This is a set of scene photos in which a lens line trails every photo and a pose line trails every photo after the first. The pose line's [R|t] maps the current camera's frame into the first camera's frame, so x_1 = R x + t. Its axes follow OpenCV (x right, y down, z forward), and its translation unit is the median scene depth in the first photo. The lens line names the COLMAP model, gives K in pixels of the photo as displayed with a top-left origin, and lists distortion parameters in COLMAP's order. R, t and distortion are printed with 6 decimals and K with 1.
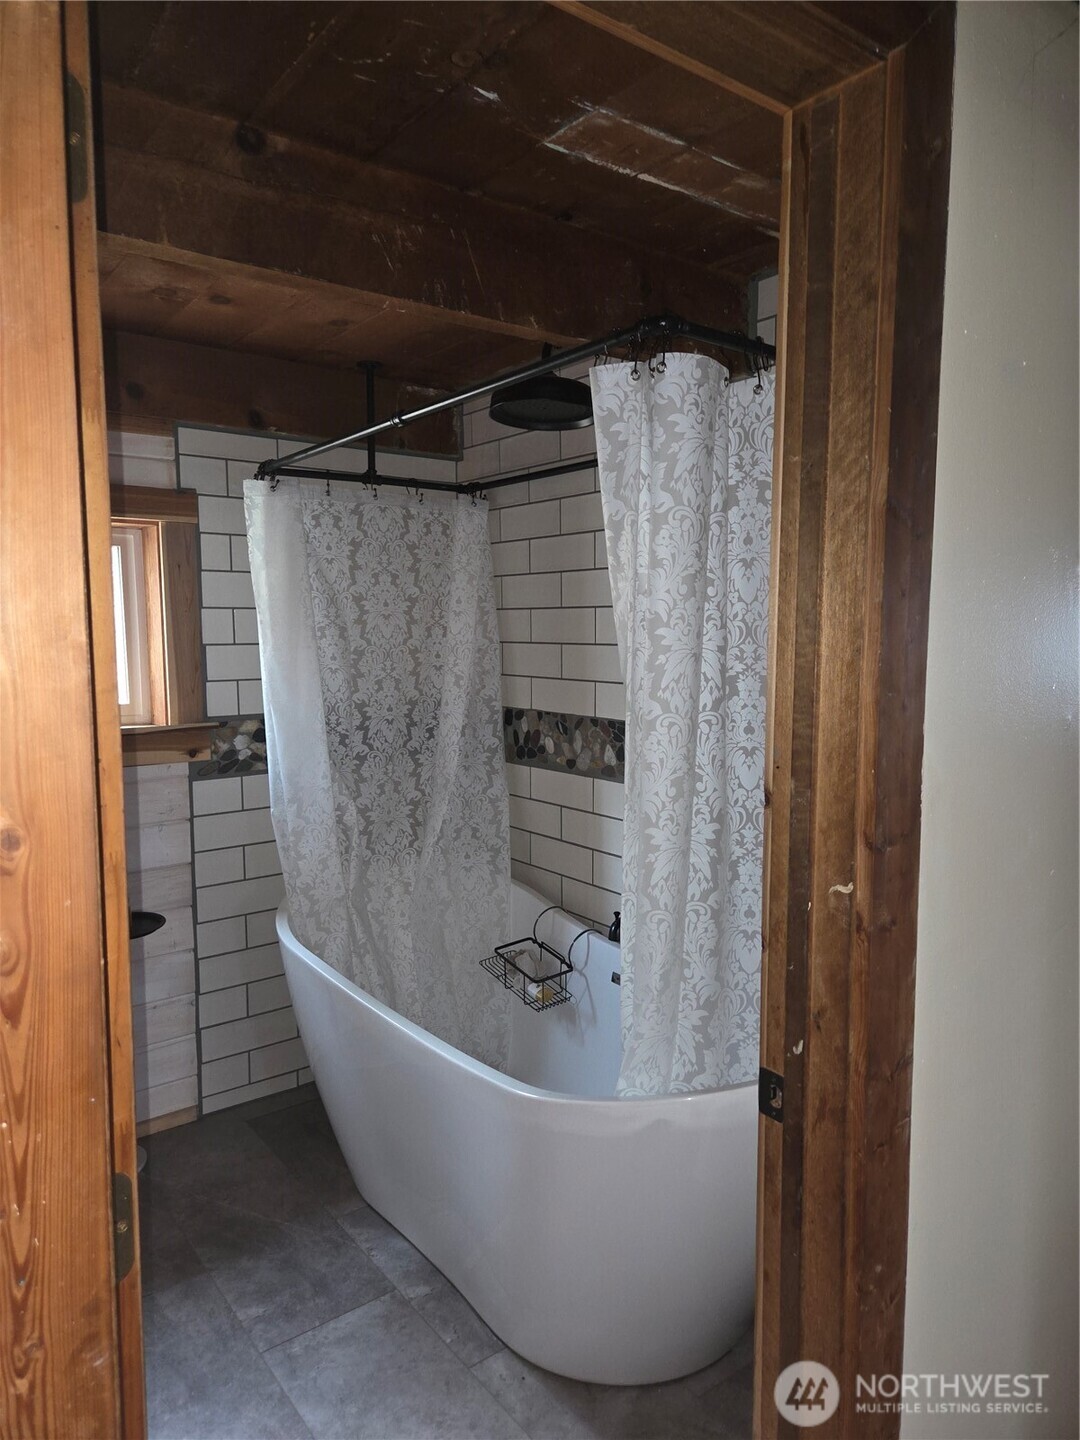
lens RADIAL K [[966.1, 0, 537.2], [0, 966.1, 716.1], [0, 0, 1]] dist [0.076420, -0.060357]
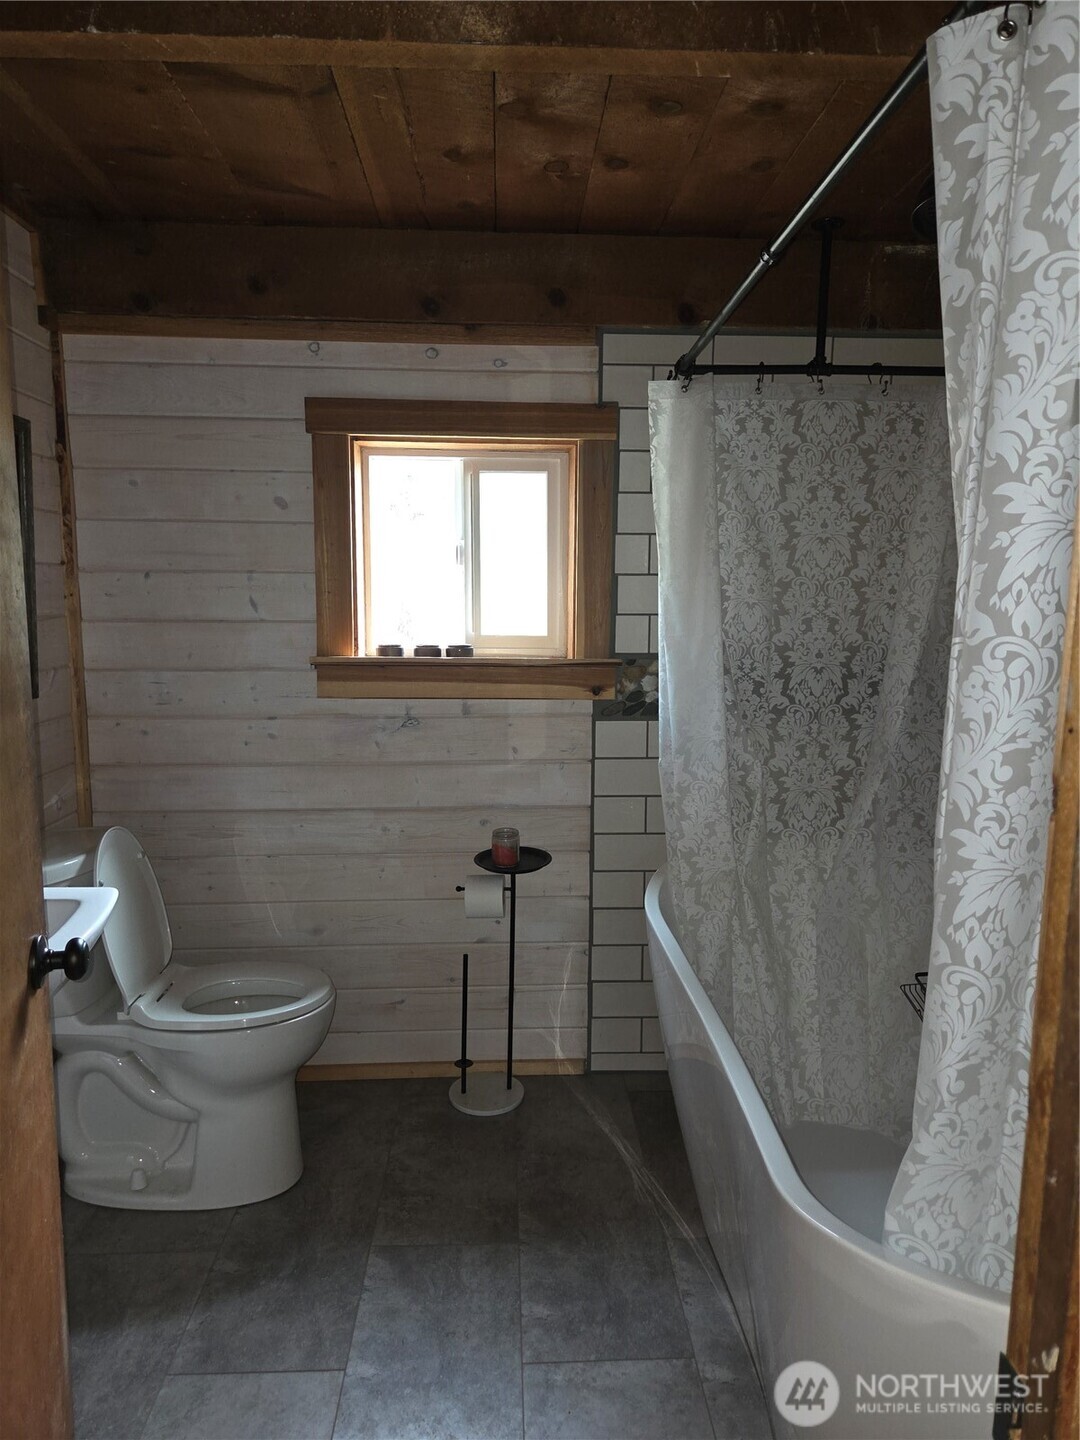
lens RADIAL K [[966.1, 0, 545.9], [0, 966.1, 718.3], [0, 0, 1]] dist [0.076420, -0.060357]
pose [[0.826240, 0.083554, -0.557087, 0.123529], [-0.063796, 0.996455, 0.054833, 0.016470], [0.559694, -0.009765, 0.828642, 0.199021]]
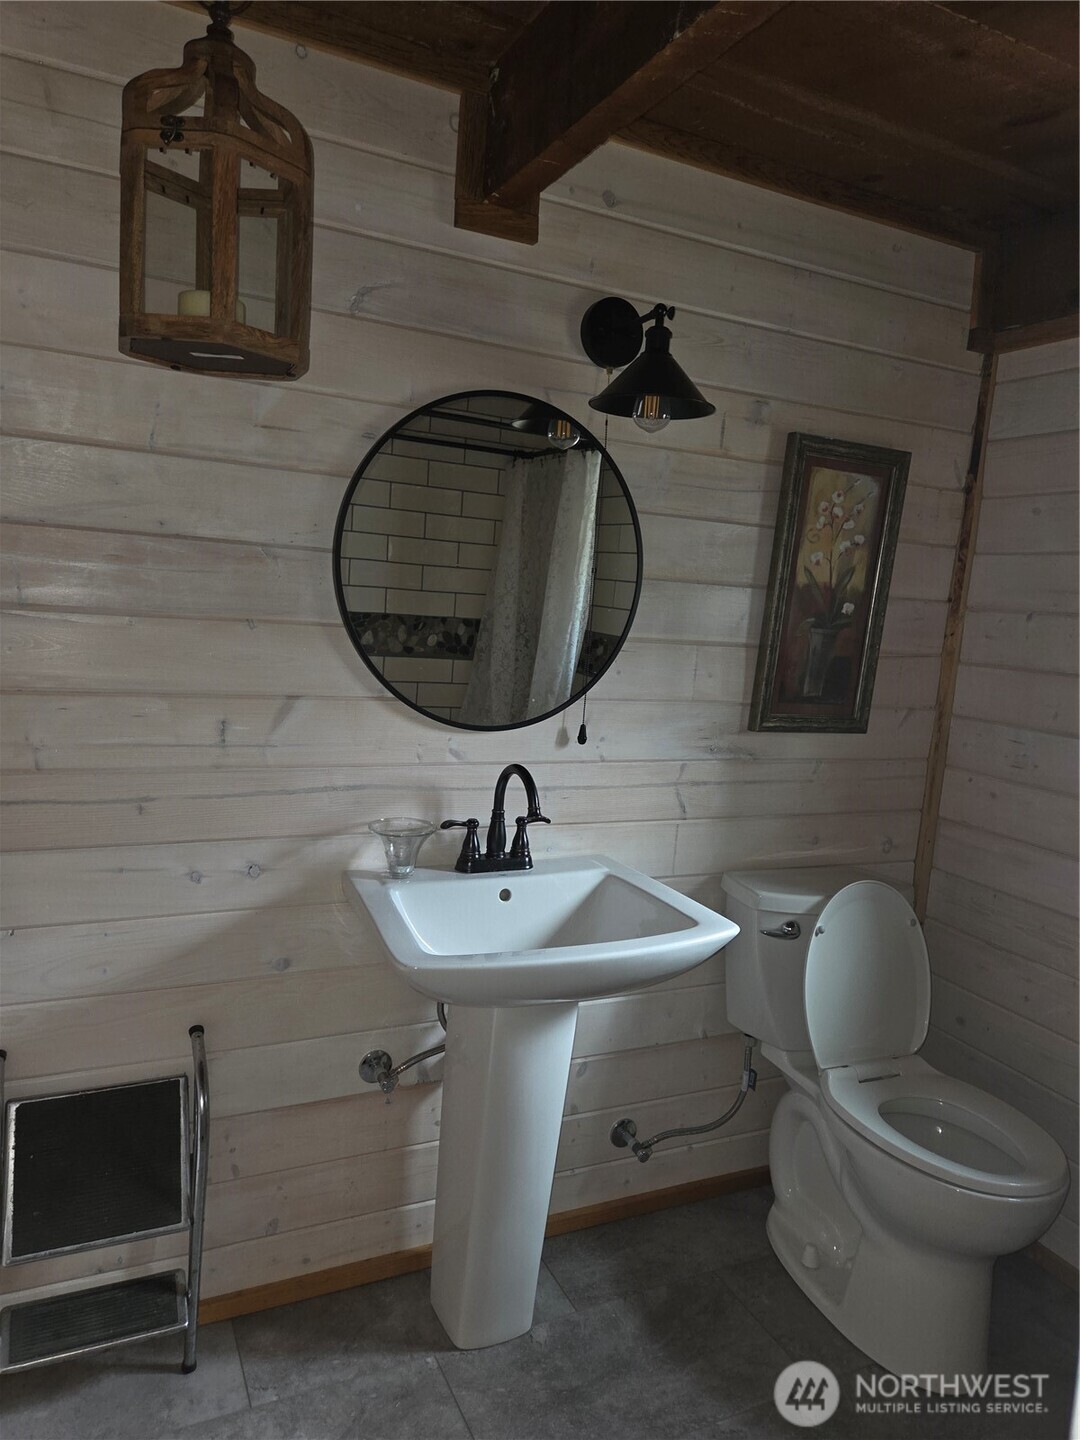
lens RADIAL K [[966.1, 0, 539.2], [0, 966.1, 718.4], [0, 0, 1]] dist [0.076420, -0.060357]
pose [[-0.201139, 0.121467, -0.972003, 0.145811], [-0.169555, 0.972987, 0.156676, -0.016605], [0.964777, 0.196322, -0.175110, 0.489199]]
